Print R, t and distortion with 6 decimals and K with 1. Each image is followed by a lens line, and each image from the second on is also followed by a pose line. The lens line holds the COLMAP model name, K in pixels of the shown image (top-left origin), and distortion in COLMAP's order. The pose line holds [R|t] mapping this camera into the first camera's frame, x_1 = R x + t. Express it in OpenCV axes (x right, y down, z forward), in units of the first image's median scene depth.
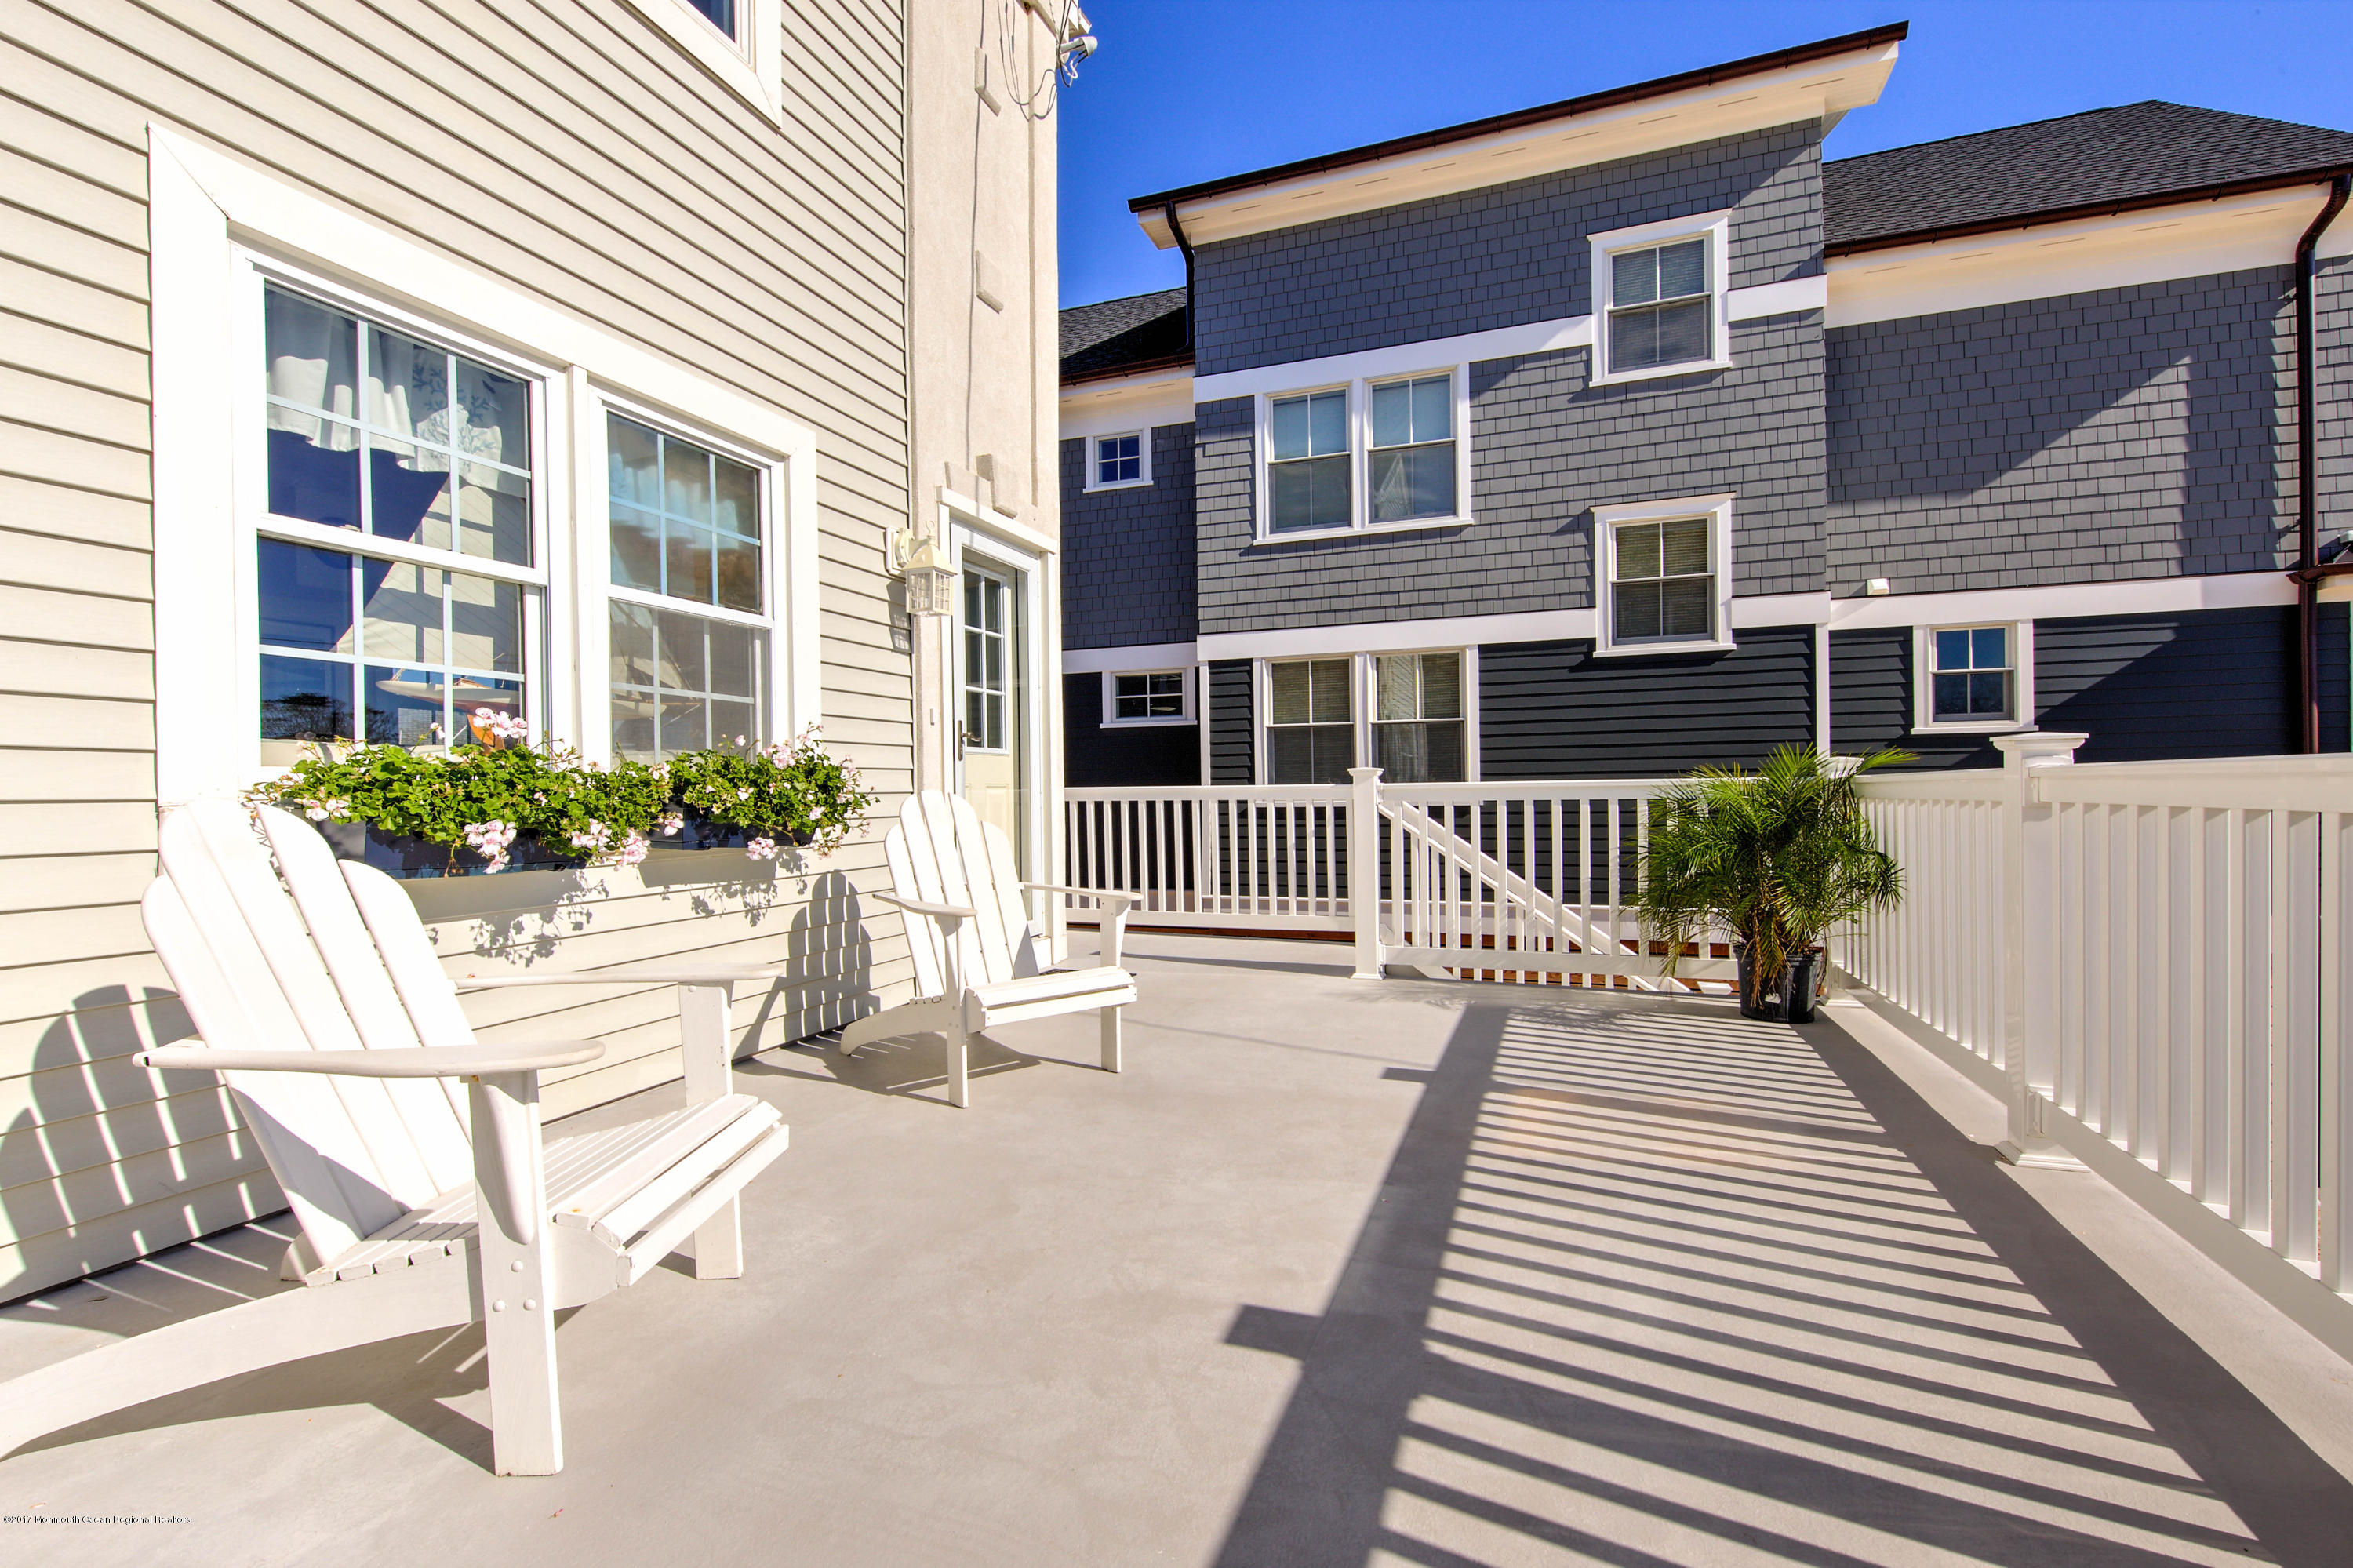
lens RADIAL K [[990.5, 0, 1148.4], [0, 990.5, 793.0], [0, 0, 1]] dist [0.018259, -0.007439]
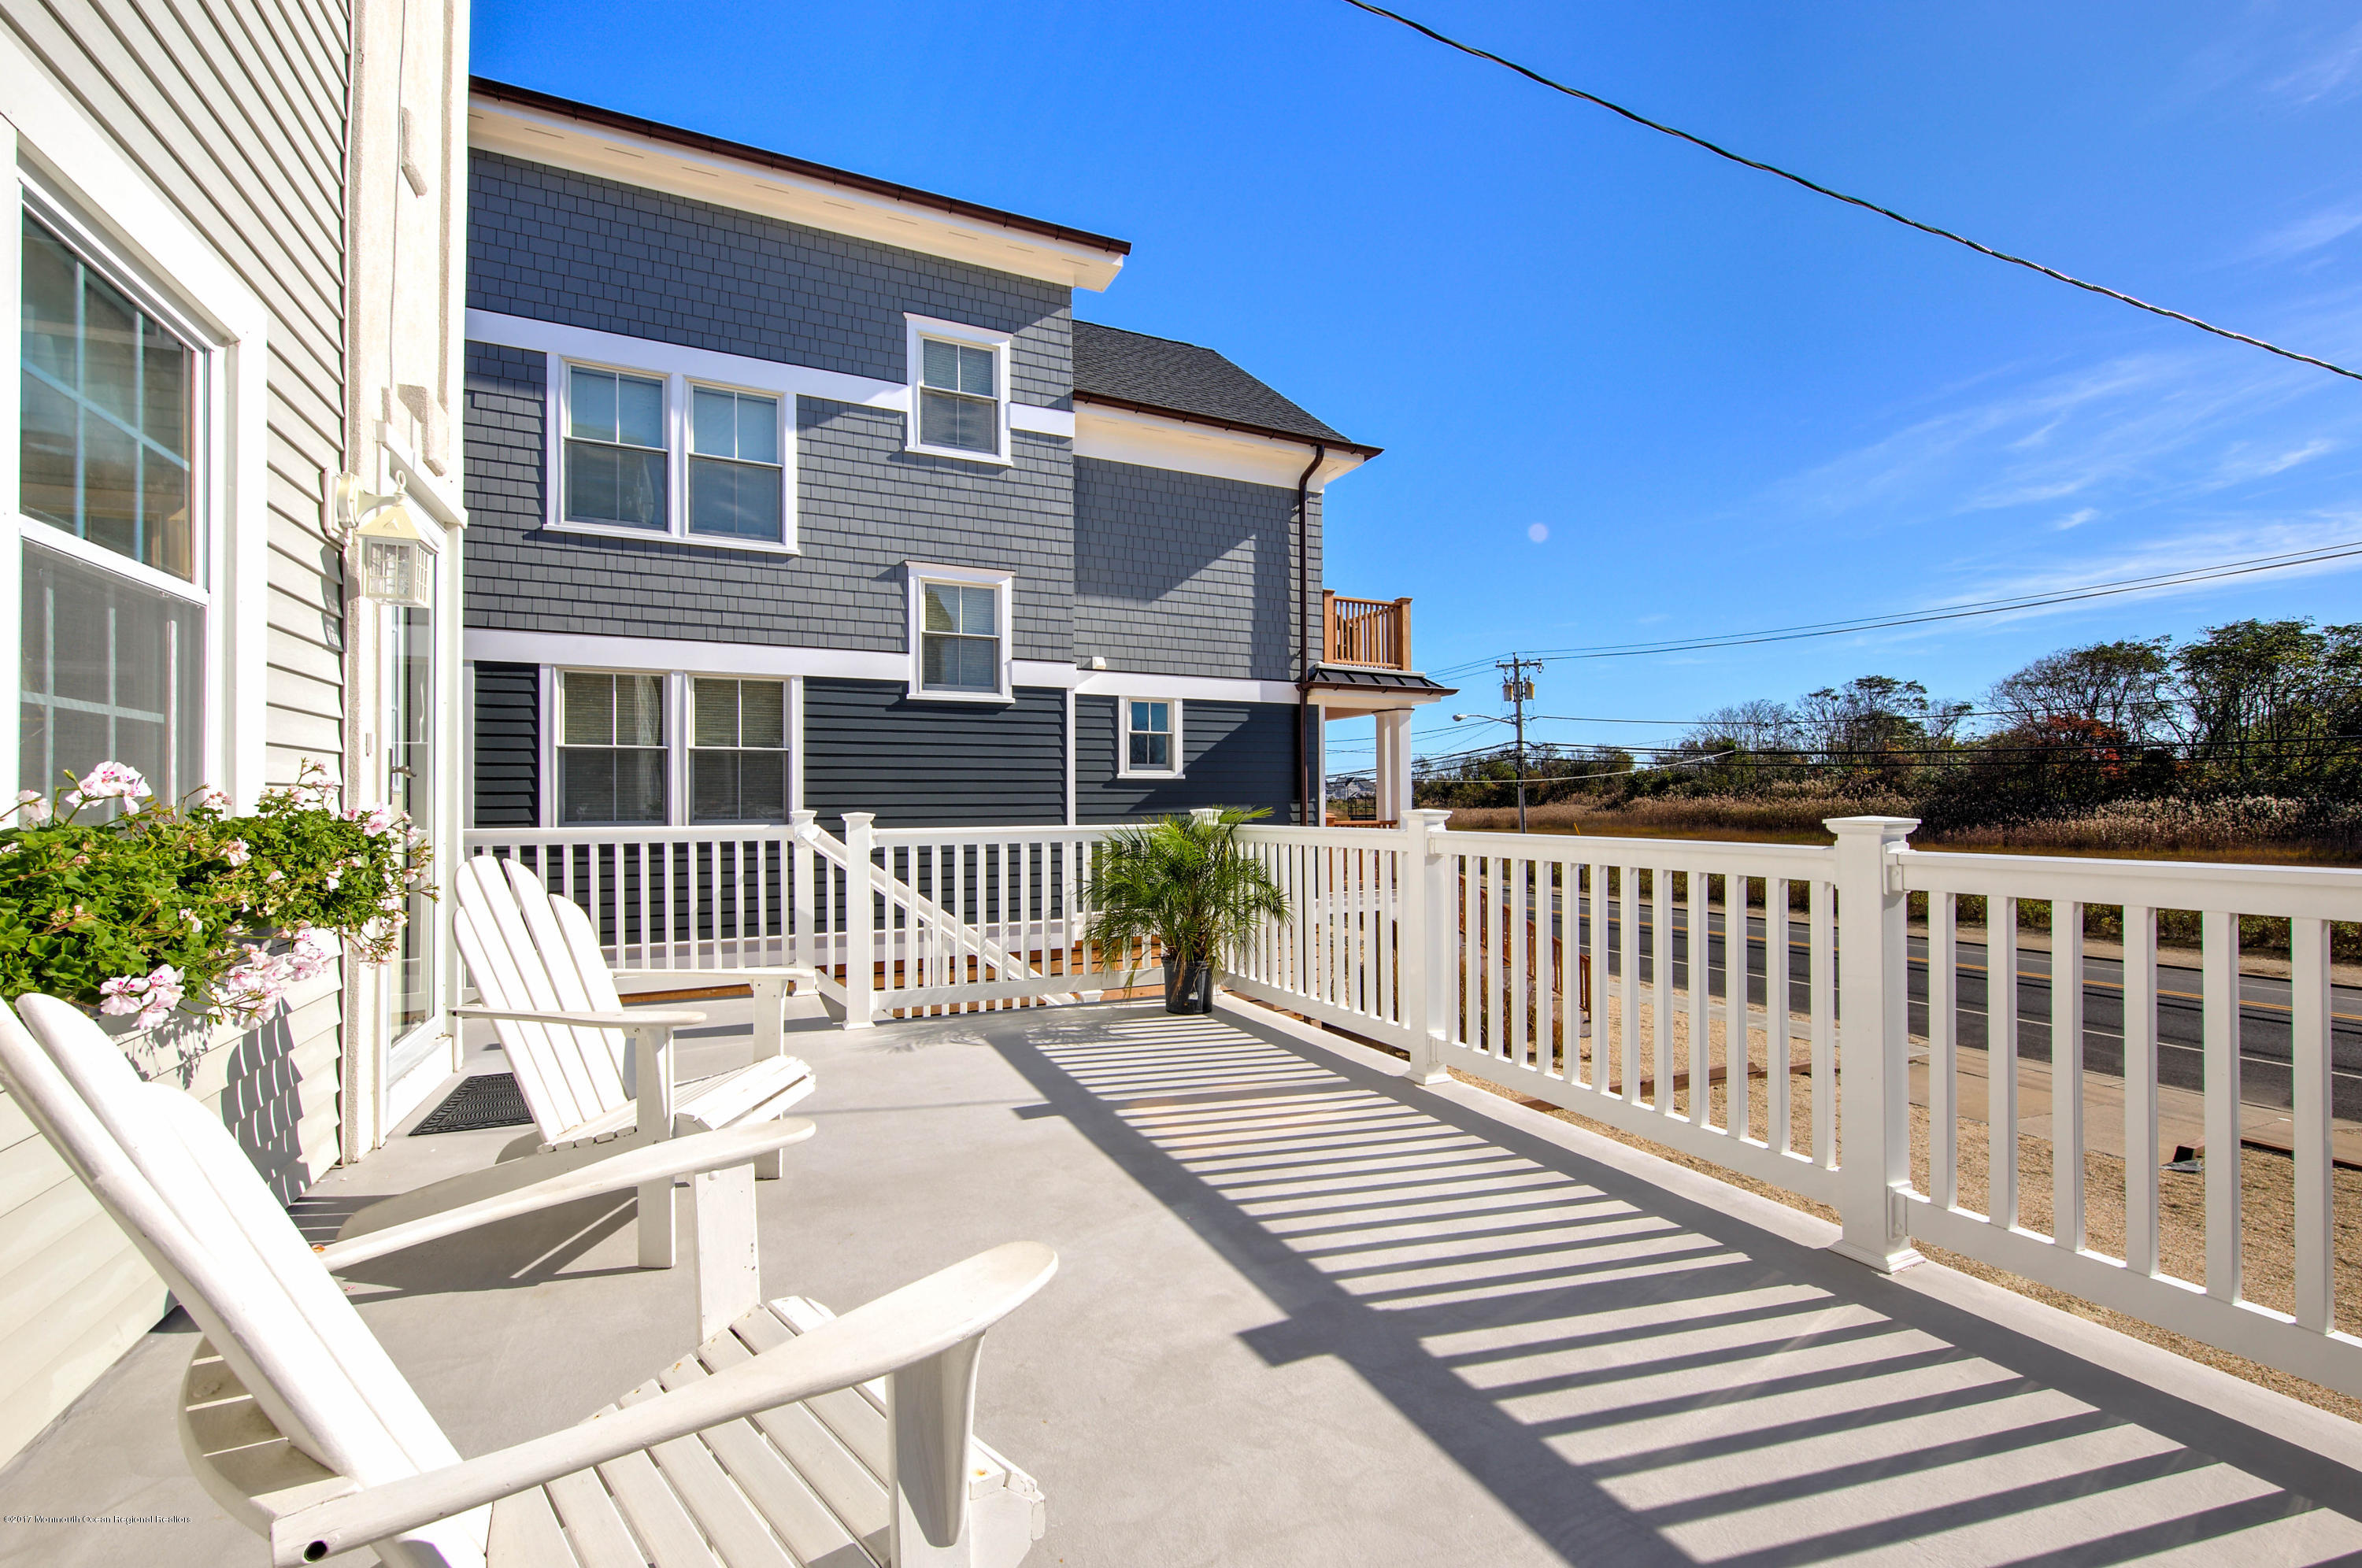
lens RADIAL K [[994.2, 0, 1152.8], [0, 994.2, 793.0], [0, 0, 1]] dist [0.018259, -0.007439]
pose [[0.711662, 0.018503, 0.702278, -0.122625], [-0.004420, 0.999751, -0.021861, -0.011382], [-0.702508, 0.012453, 0.711567, 0.040480]]
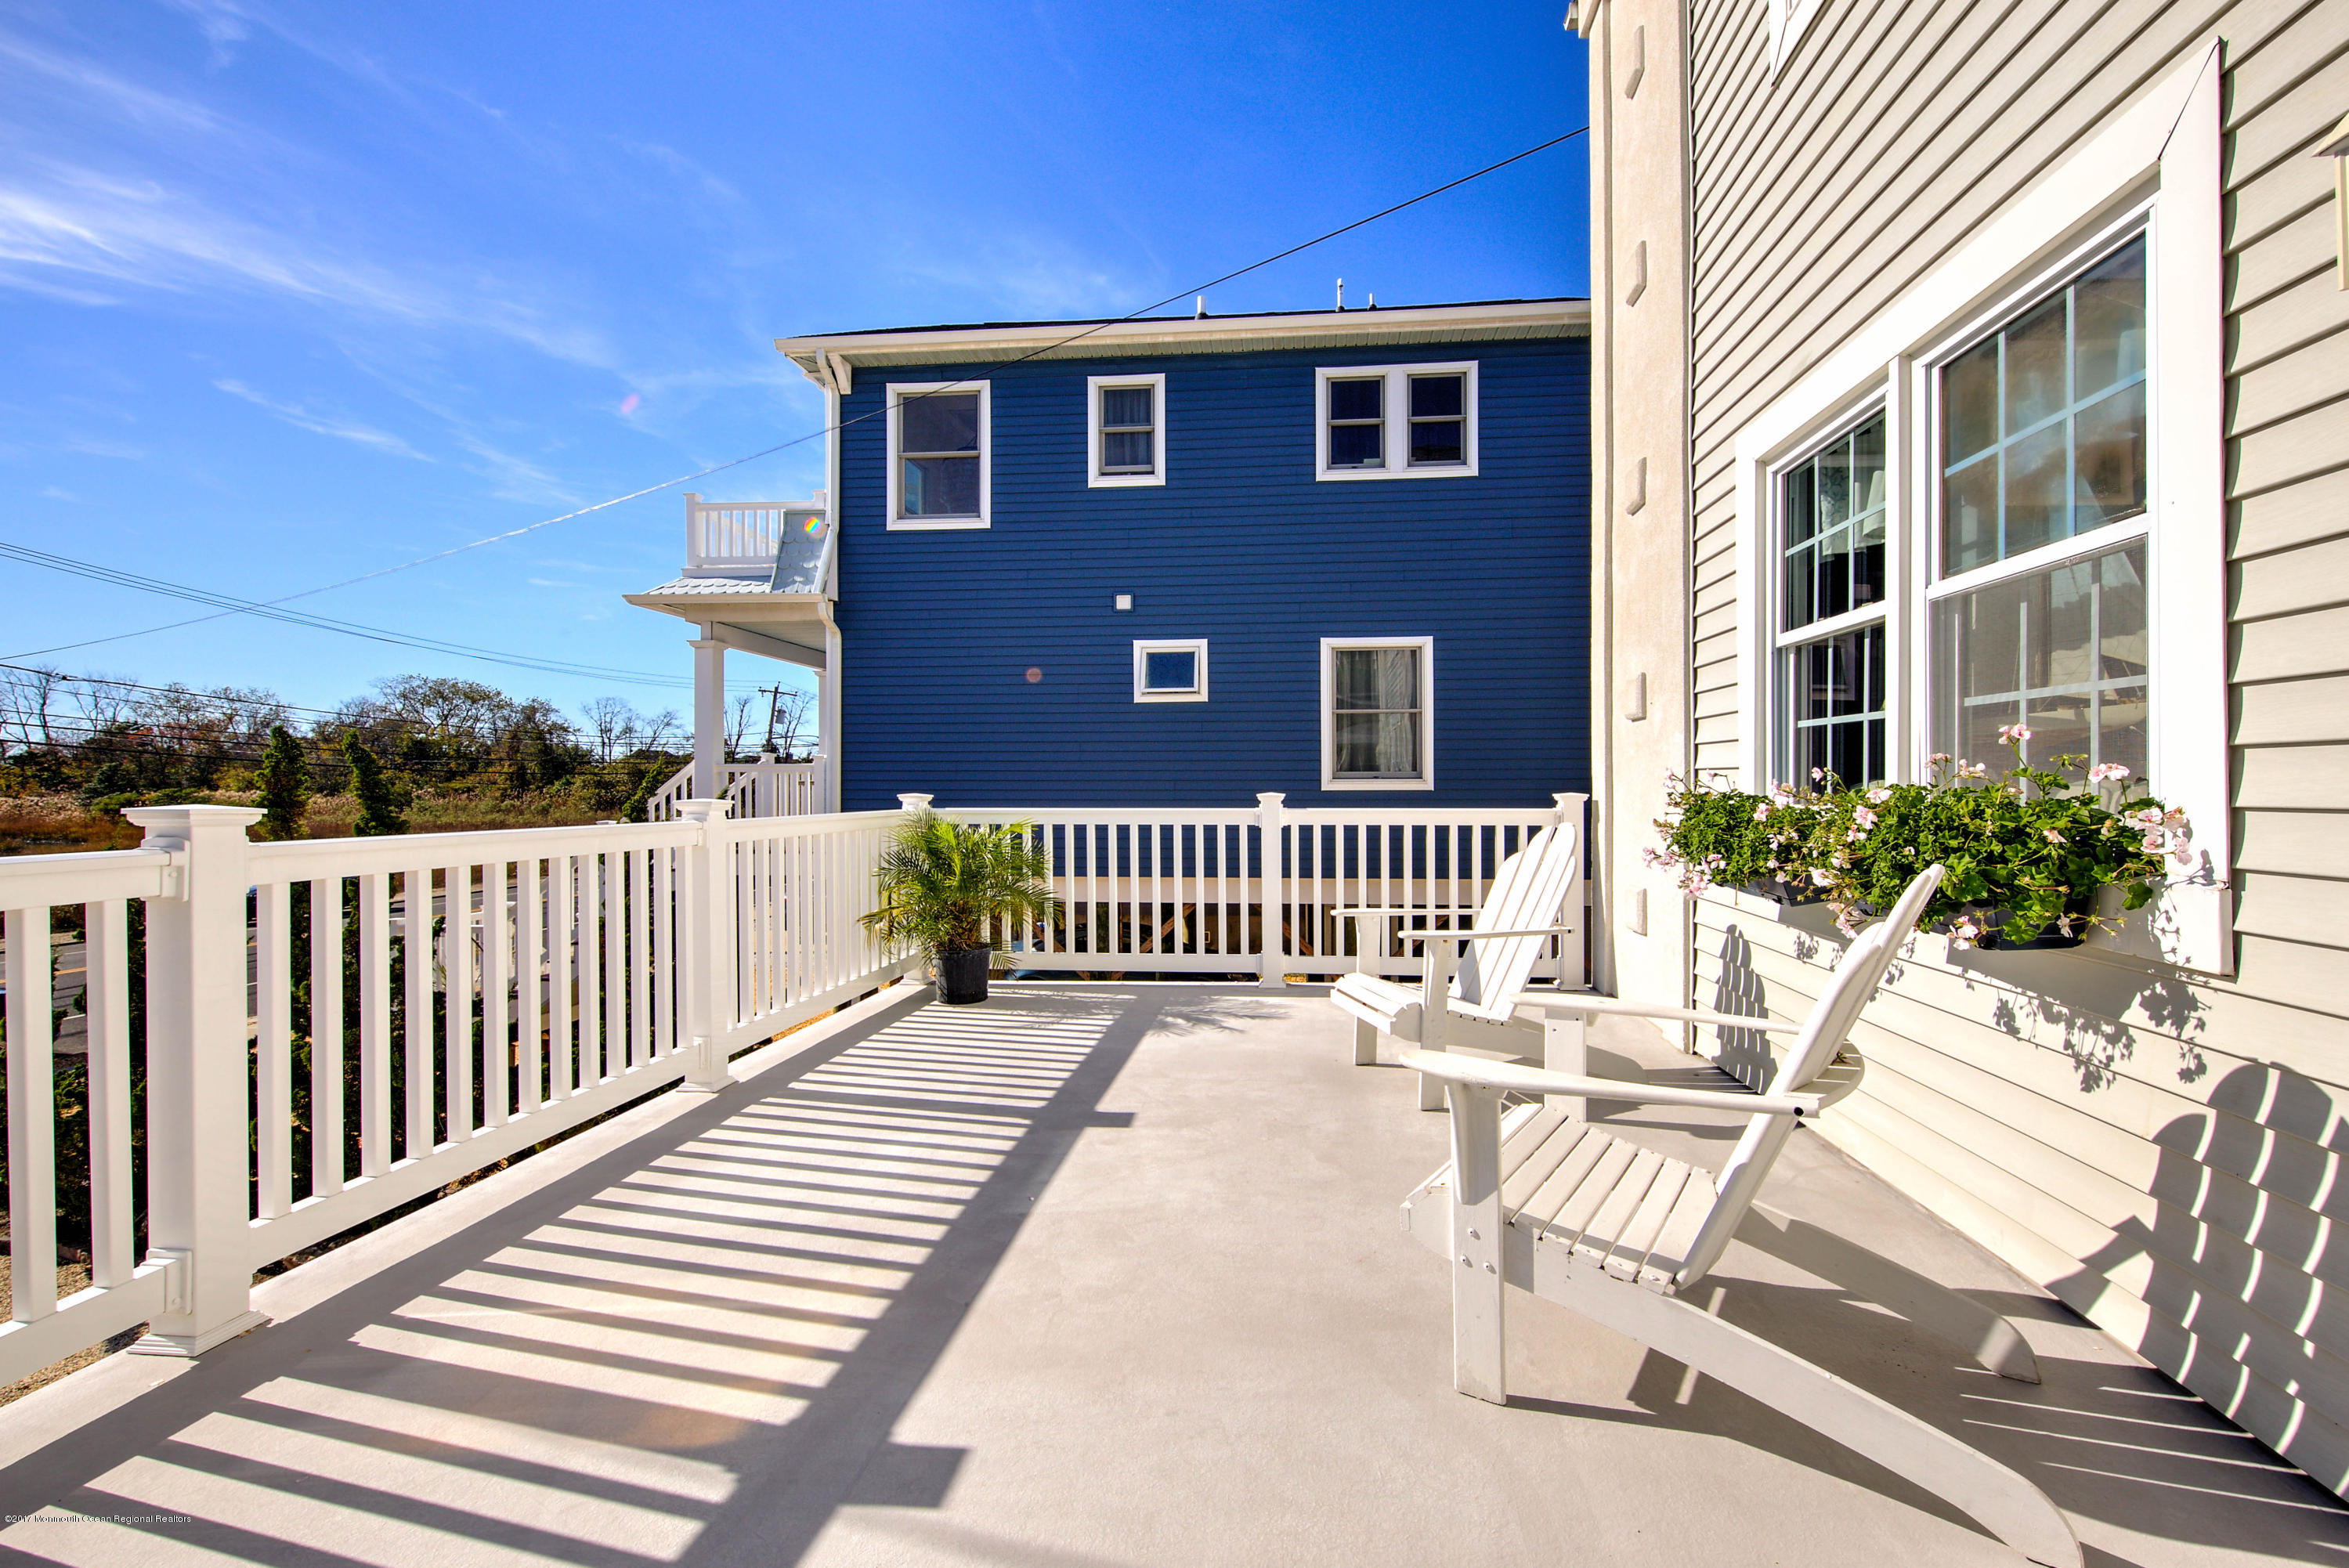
lens RADIAL K [[988.8, 0, 1146.5], [0, 988.8, 793.0], [0, 0, 1]] dist [0.018259, -0.007439]
pose [[-0.972351, 0.013421, -0.233140, 0.072792], [0.010736, 0.999861, 0.012786, -0.013875], [0.233279, 0.009929, -0.972359, 0.423432]]
